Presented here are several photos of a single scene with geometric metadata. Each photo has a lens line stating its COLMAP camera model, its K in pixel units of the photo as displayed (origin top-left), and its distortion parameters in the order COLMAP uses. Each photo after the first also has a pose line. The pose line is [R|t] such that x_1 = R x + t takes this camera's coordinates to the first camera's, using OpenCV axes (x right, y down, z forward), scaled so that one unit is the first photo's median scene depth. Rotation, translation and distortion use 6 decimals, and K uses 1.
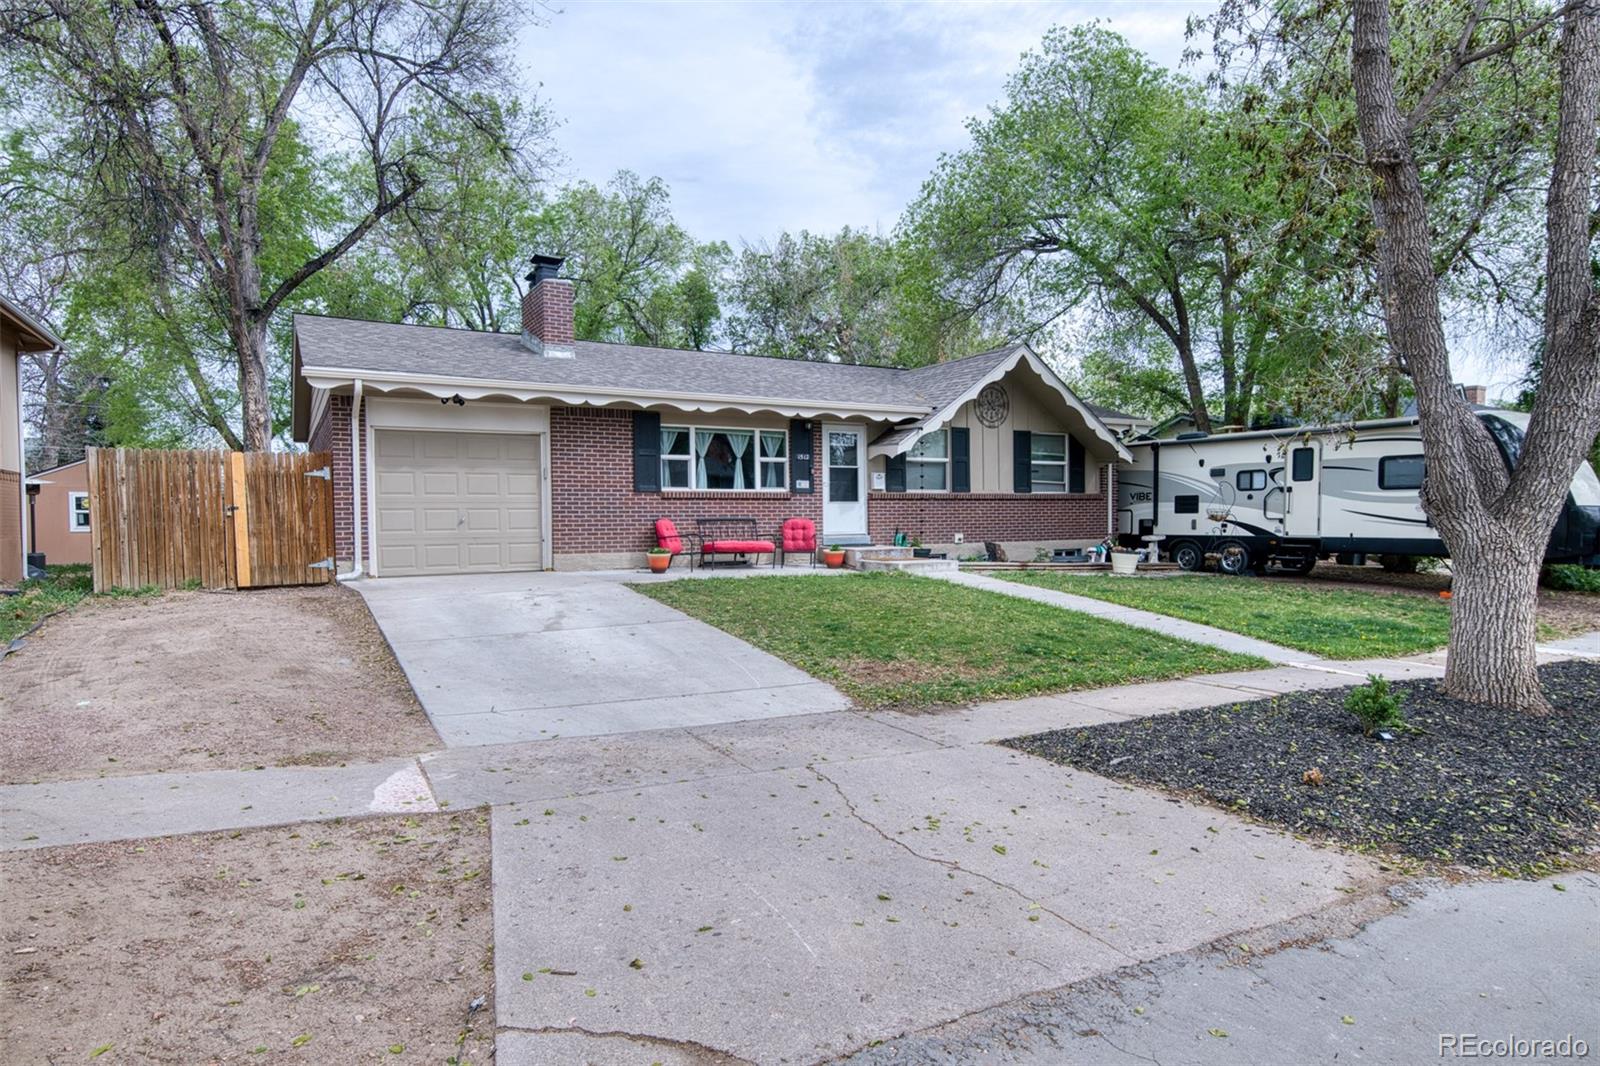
lens RADIAL K [[926.9, 0, 802.5], [0, 926.9, 541.4], [0, 0, 1]] dist [0.013675, -0.002482]
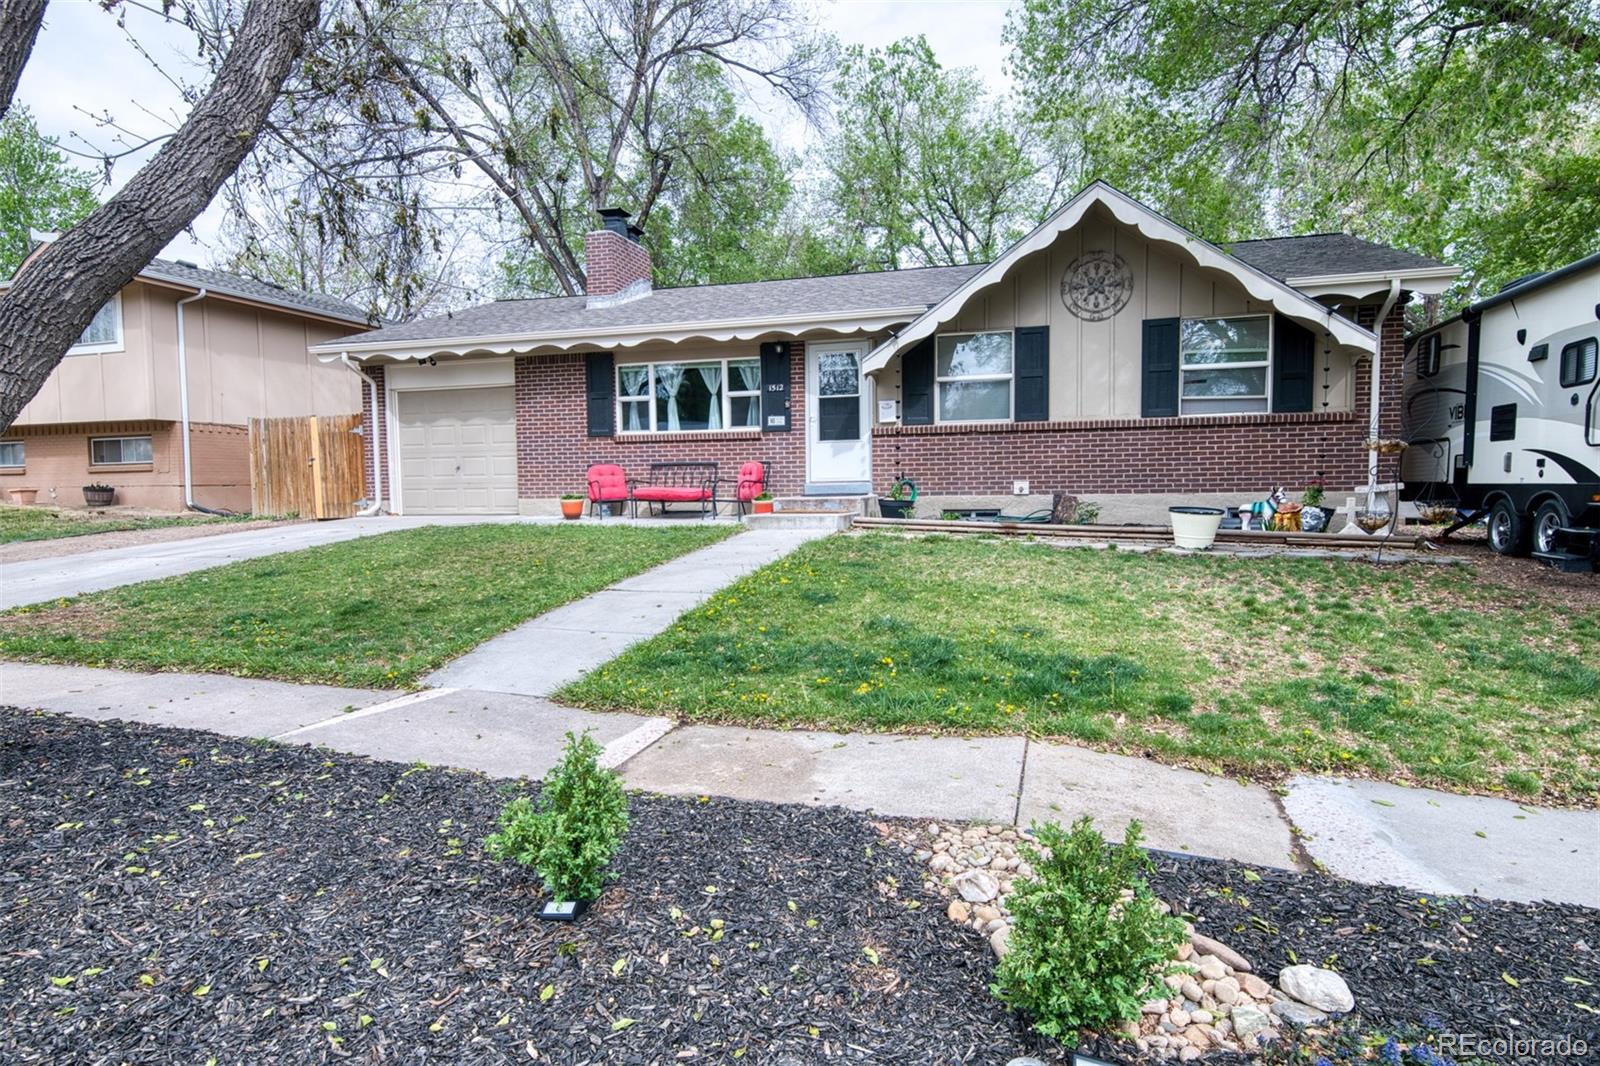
lens RADIAL K [[926.9, 0, 802.5], [0, 926.9, 541.4], [0, 0, 1]] dist [0.013675, -0.002482]
pose [[0.681770, 0.045179, -0.730170, 0.609836], [-0.012619, 0.998669, 0.050010, 0.004550], [0.731458, -0.024882, 0.681433, 0.433602]]
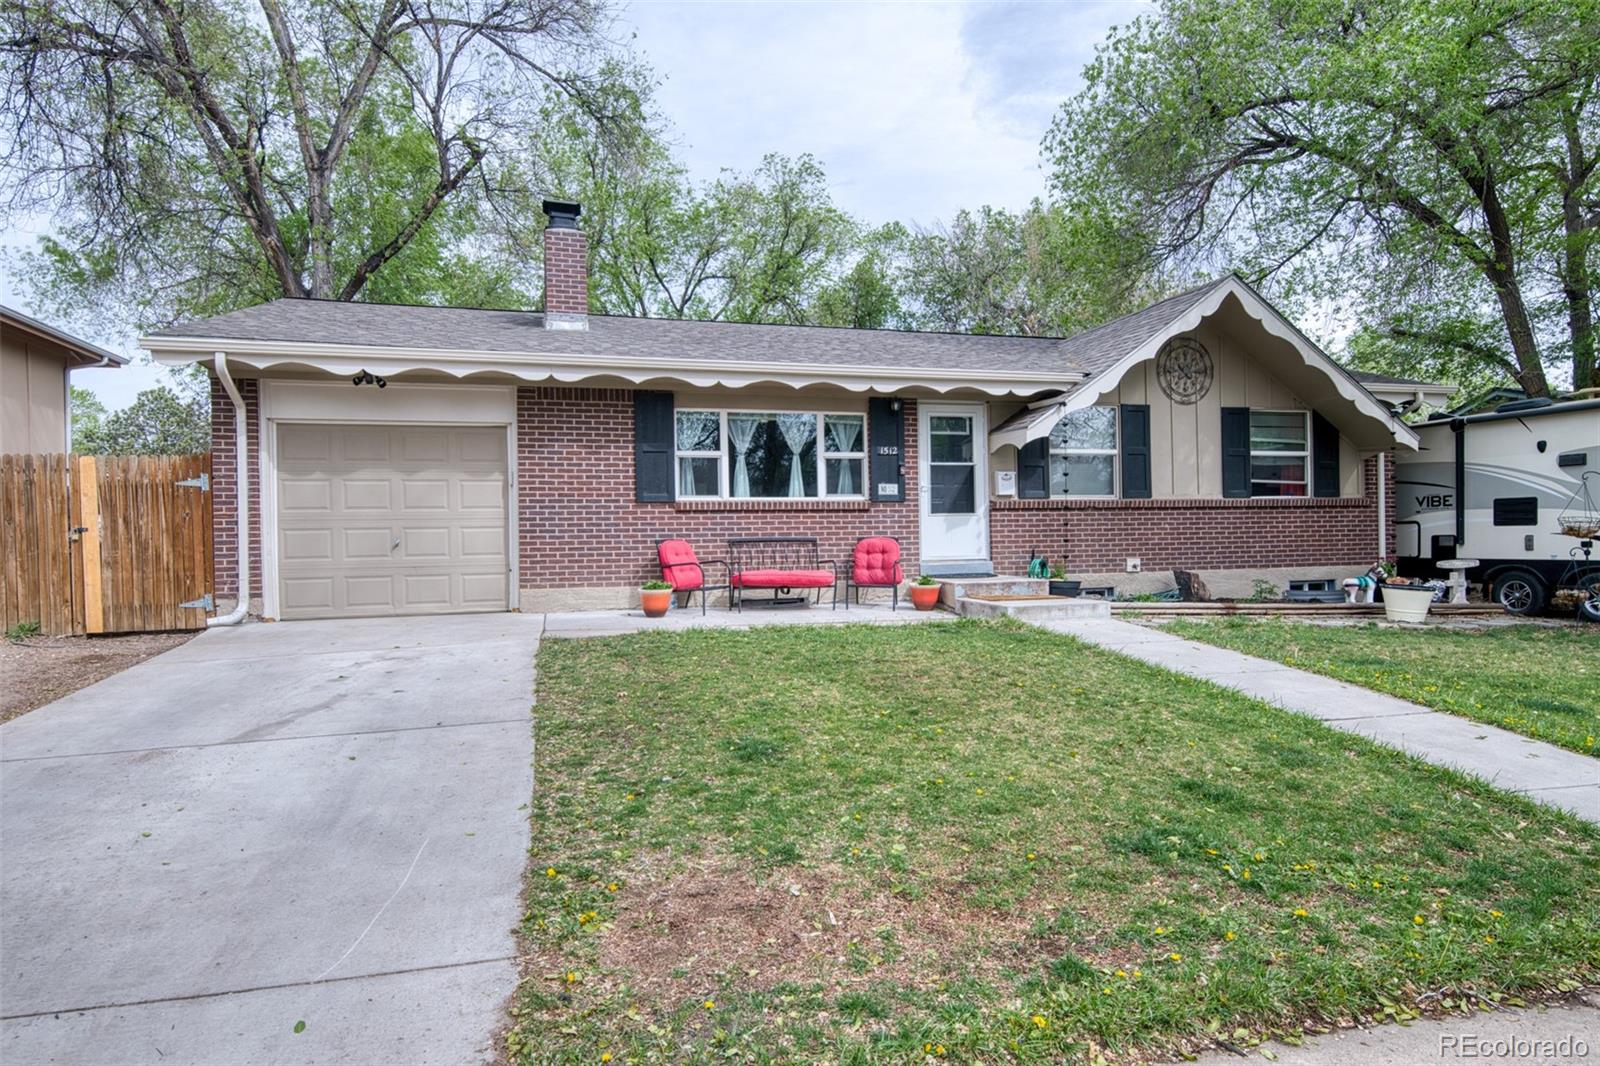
lens RADIAL K [[926.9, 0, 802.5], [0, 926.9, 541.4], [0, 0, 1]] dist [0.013675, -0.002482]
pose [[0.969996, -0.006250, -0.243041, 0.104972], [0.000943, 0.999759, -0.021947, -0.006310], [0.243120, 0.021059, 0.969768, 0.291287]]
